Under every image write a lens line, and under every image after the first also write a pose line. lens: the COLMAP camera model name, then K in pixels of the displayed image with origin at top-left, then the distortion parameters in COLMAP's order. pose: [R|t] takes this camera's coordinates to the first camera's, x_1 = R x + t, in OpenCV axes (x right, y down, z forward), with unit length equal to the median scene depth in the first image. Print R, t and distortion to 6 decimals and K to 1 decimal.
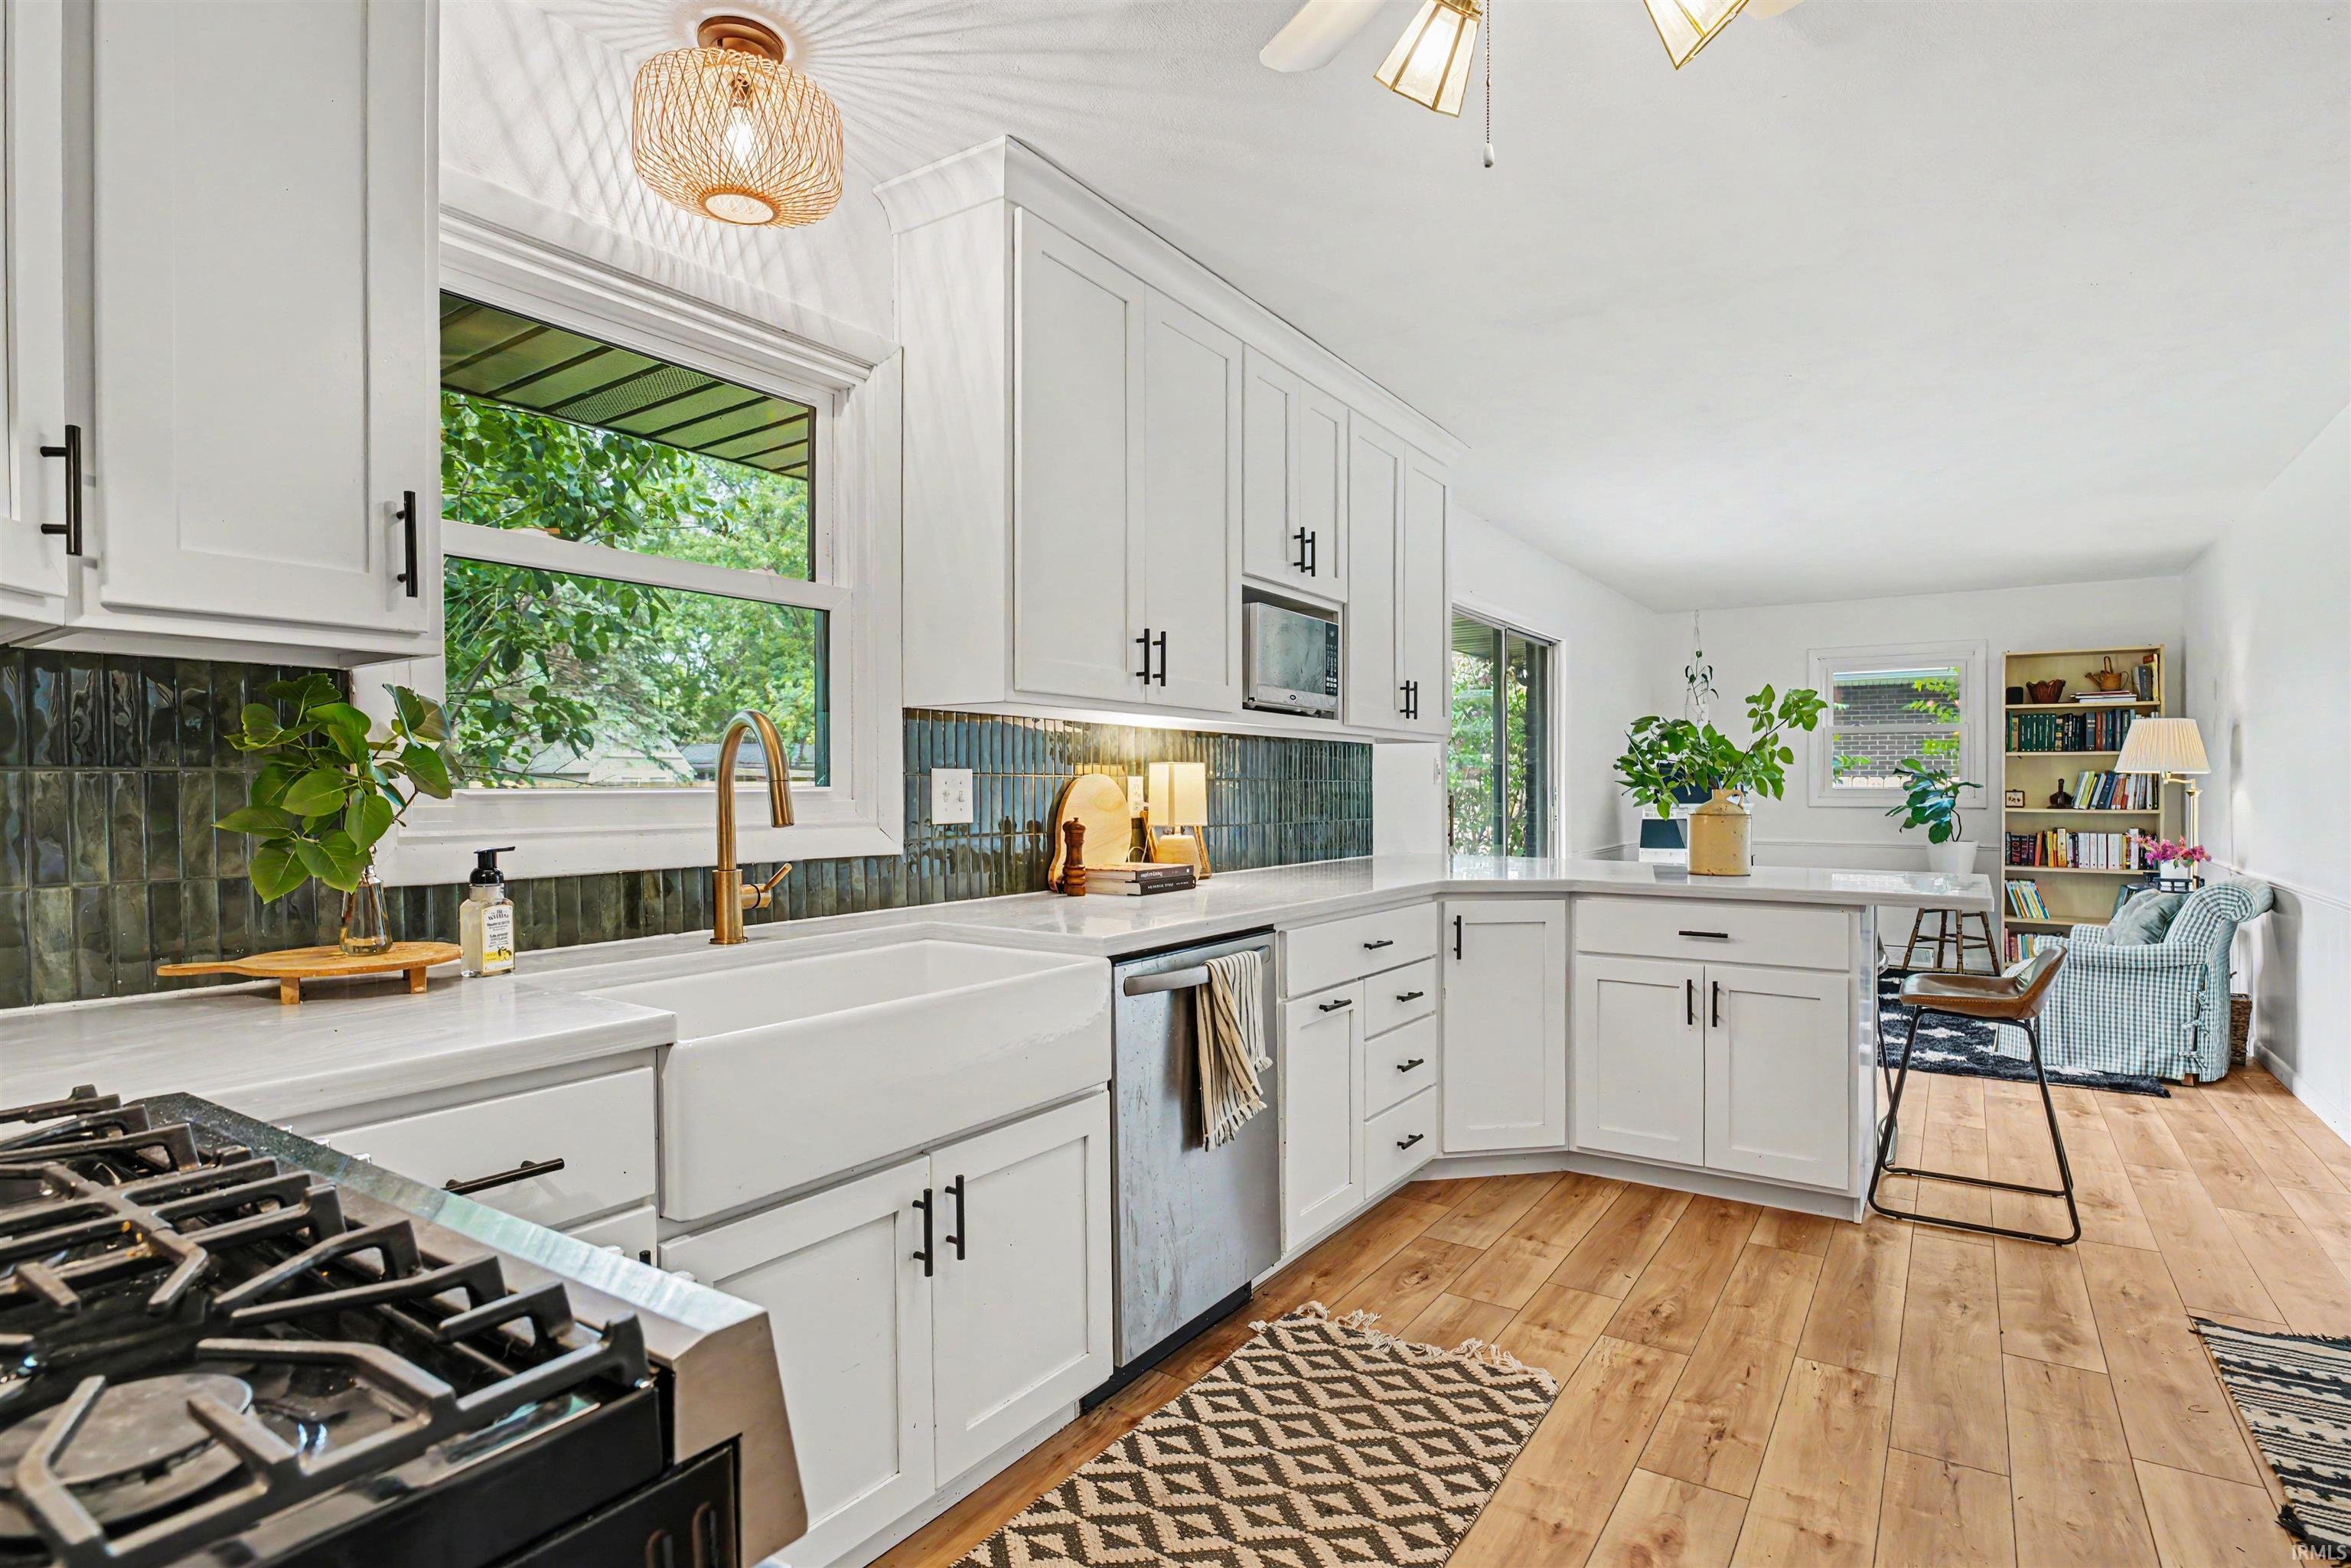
lens RADIAL K [[1164.5, 0, 1159.2], [0, 1164.5, 794.0], [0, 0, 1]] dist [-0.043864, 0.005420]
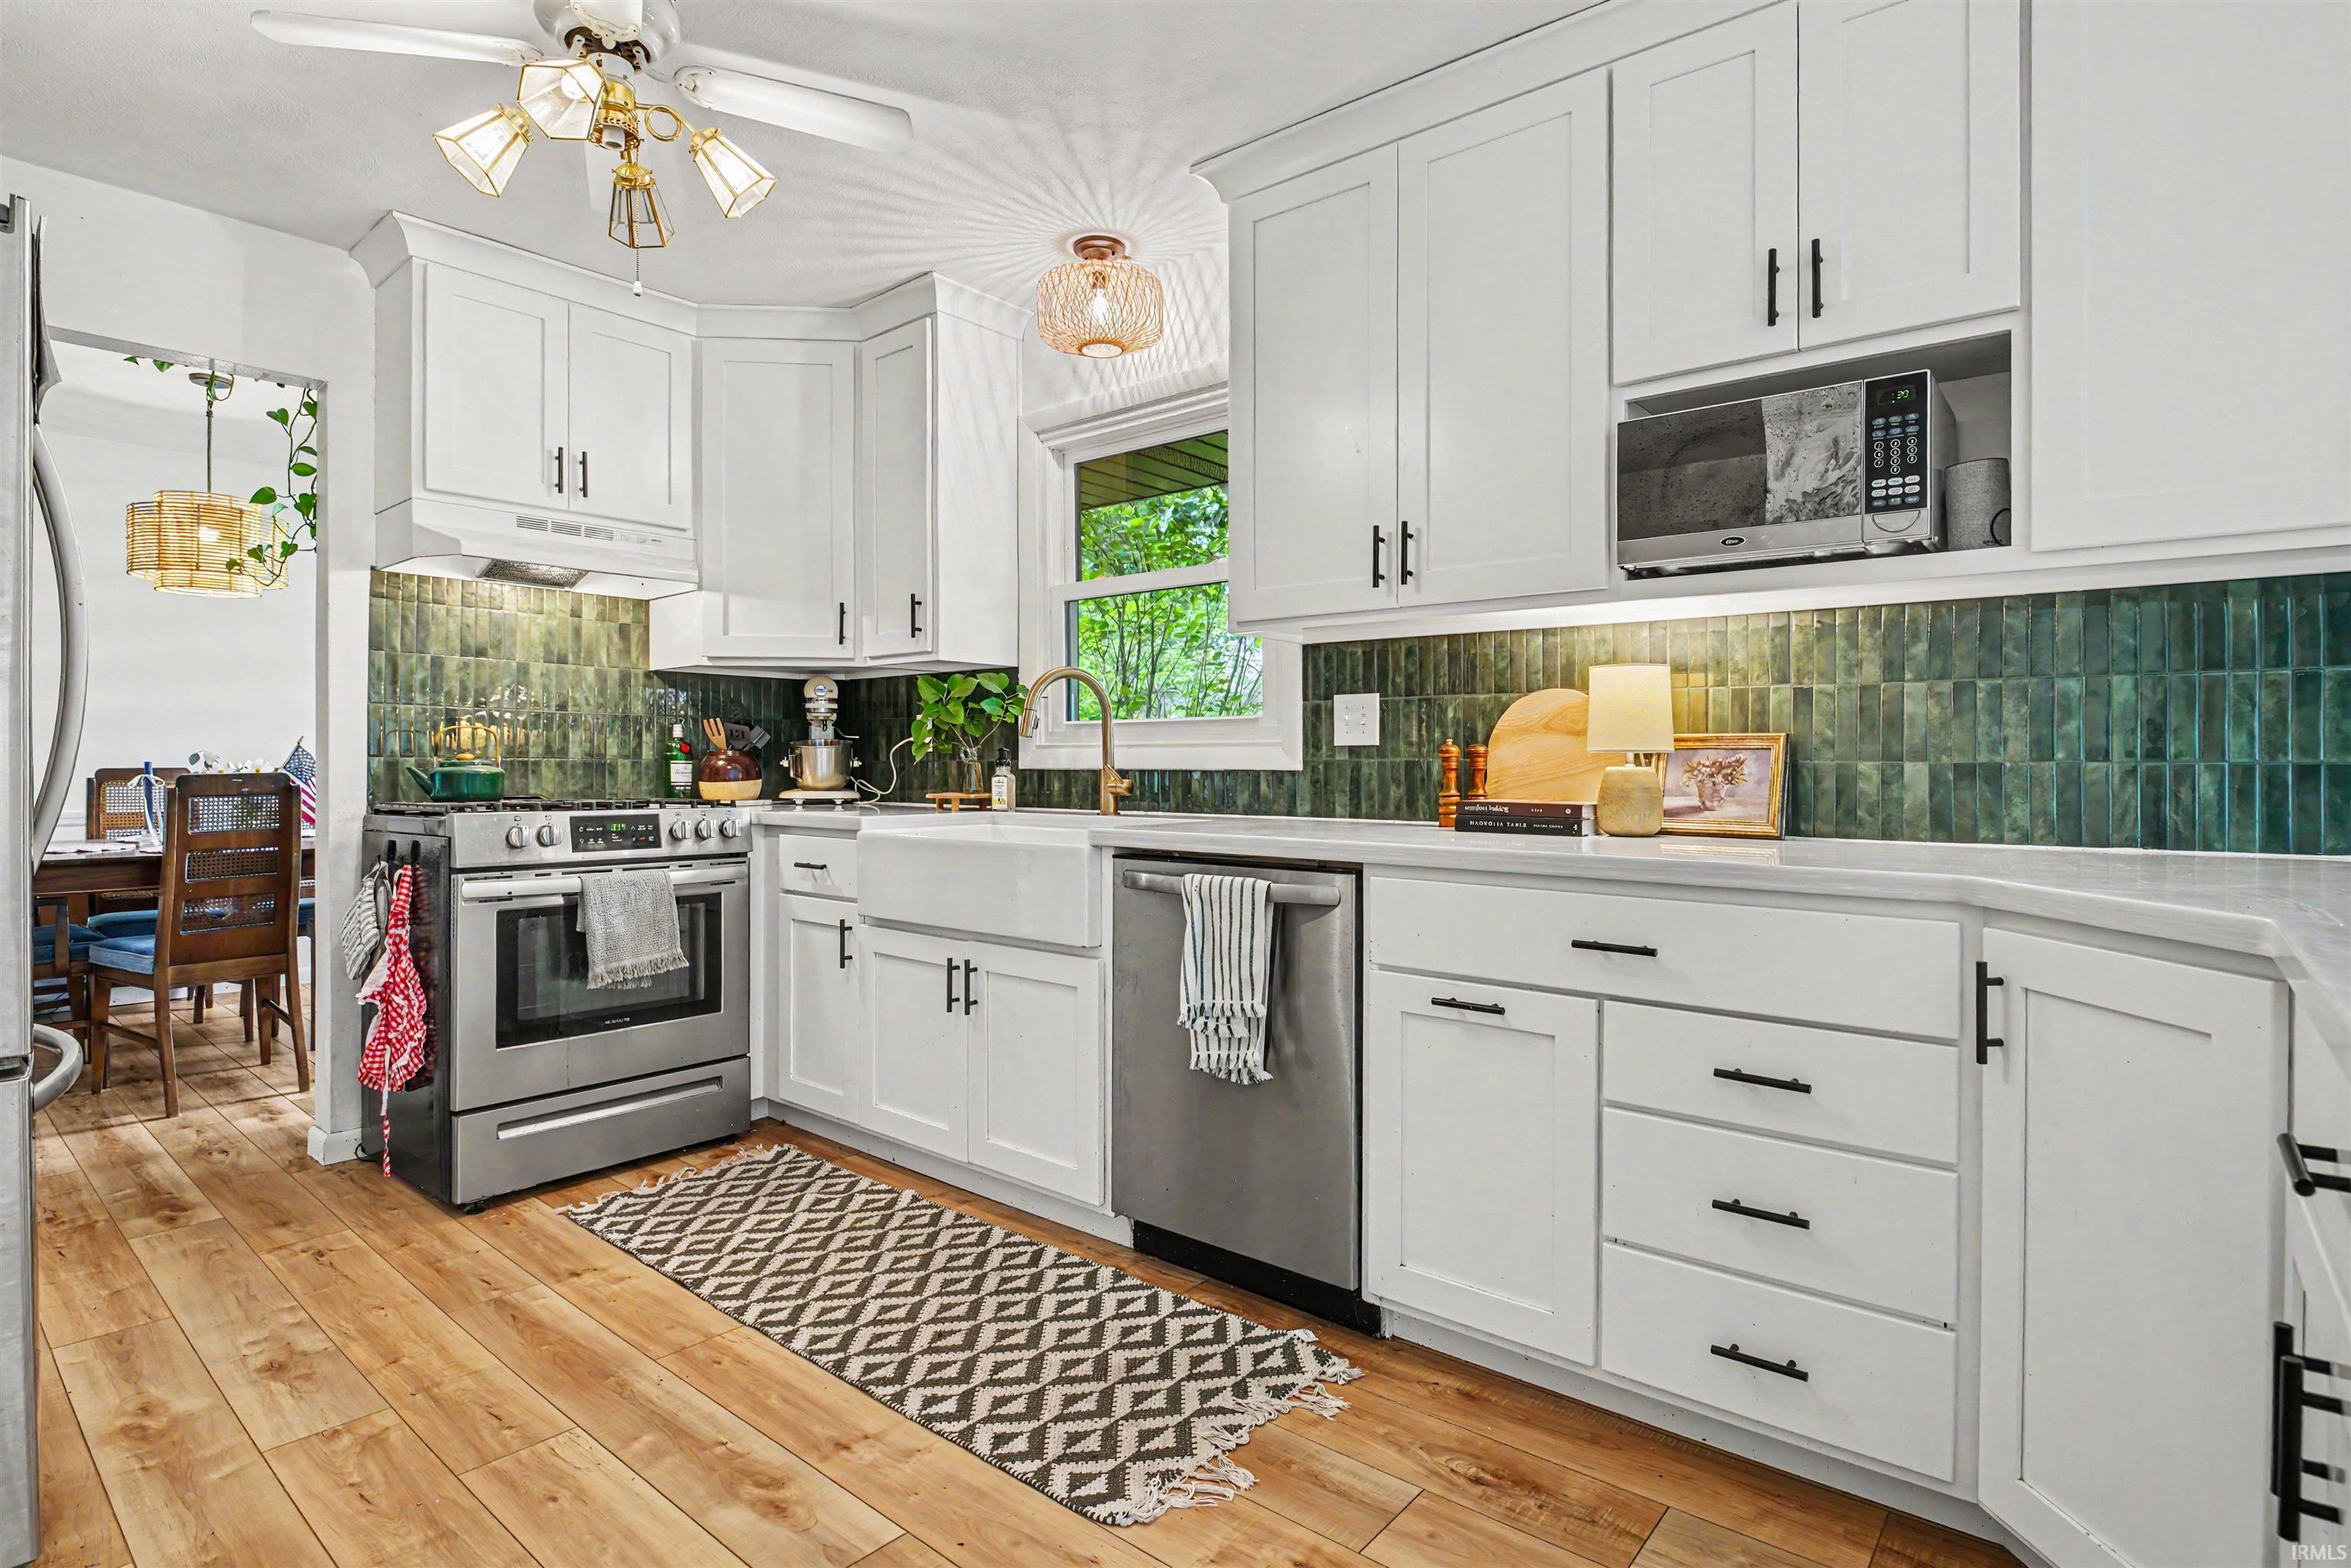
lens RADIAL K [[1164.5, 0, 1184.2], [0, 1164.5, 749.0], [0, 0, 1]] dist [-0.043864, 0.005420]
pose [[-0.075734, -0.003067, -0.997123, 0.756845], [-0.002576, 0.999993, -0.002881, 0.027262], [0.997125, 0.002350, -0.075742, 0.789418]]
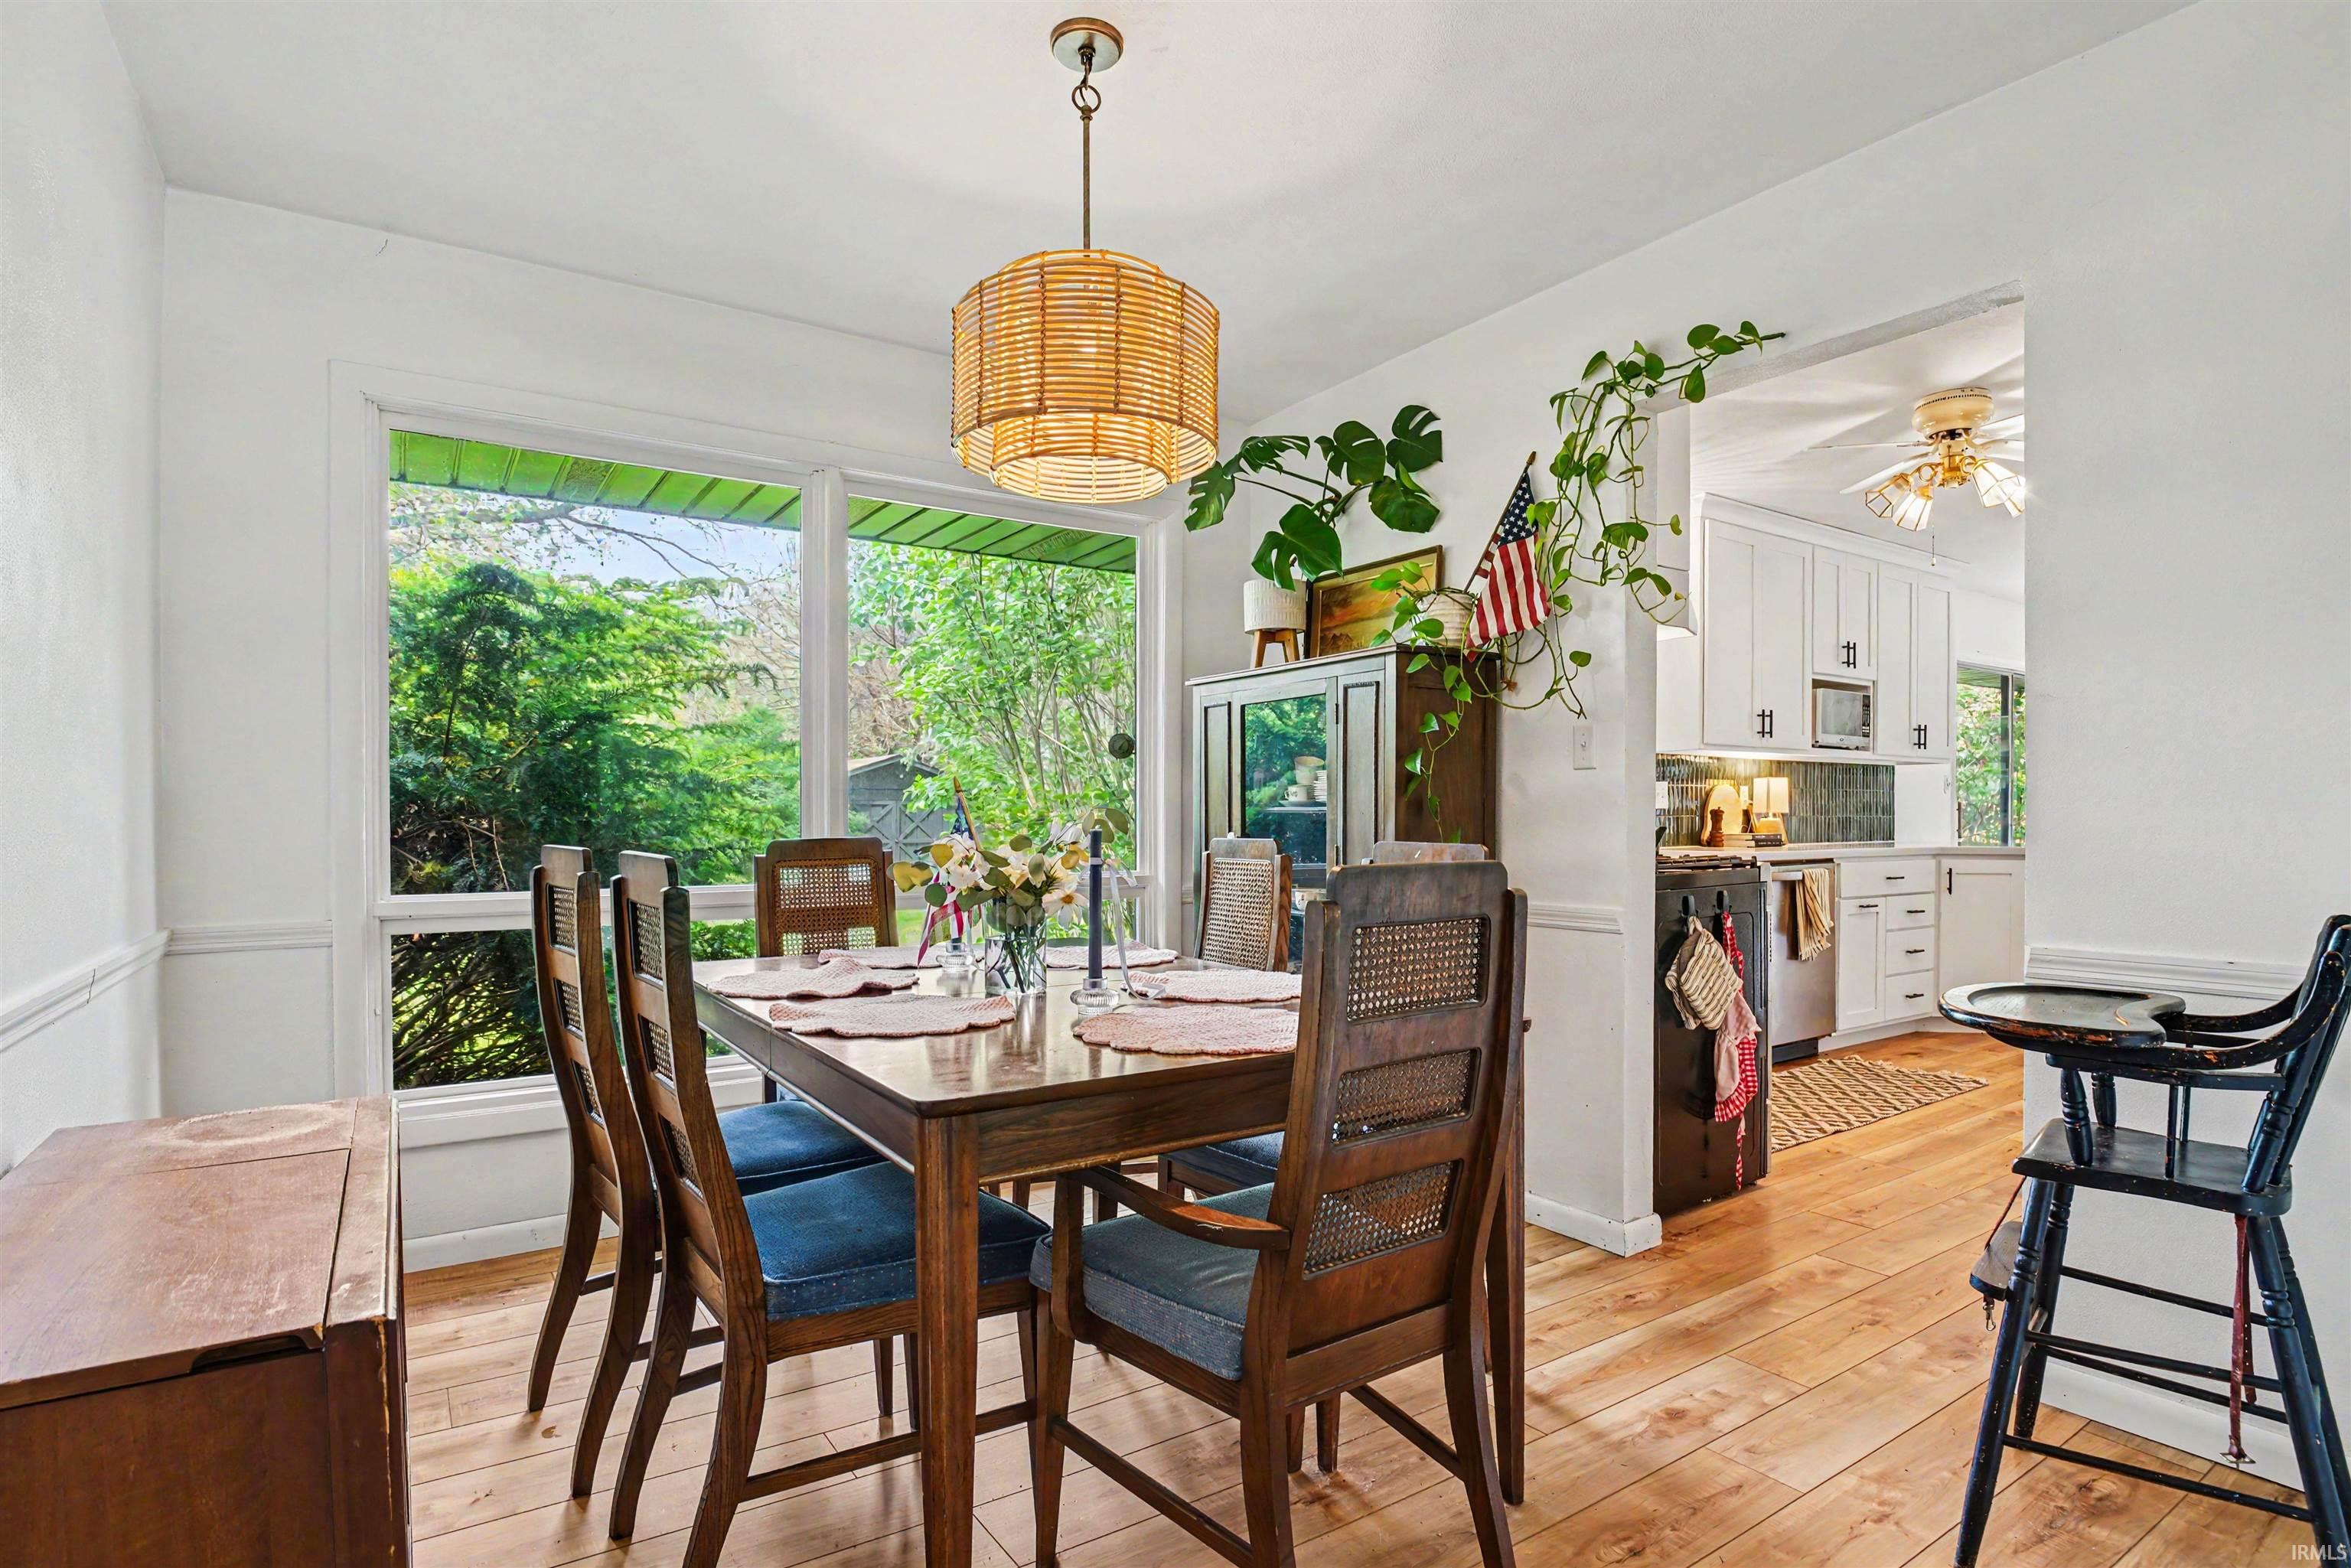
lens RADIAL K [[1164.5, 0, 1181.0], [0, 1164.5, 857.7], [0, 0, 1]] dist [-0.043864, 0.005420]
pose [[0.927843, 0.004320, -0.372946, -0.160026], [0.005572, 0.999661, 0.025443, 0.044338], [0.372929, -0.025685, 0.927504, -0.961819]]
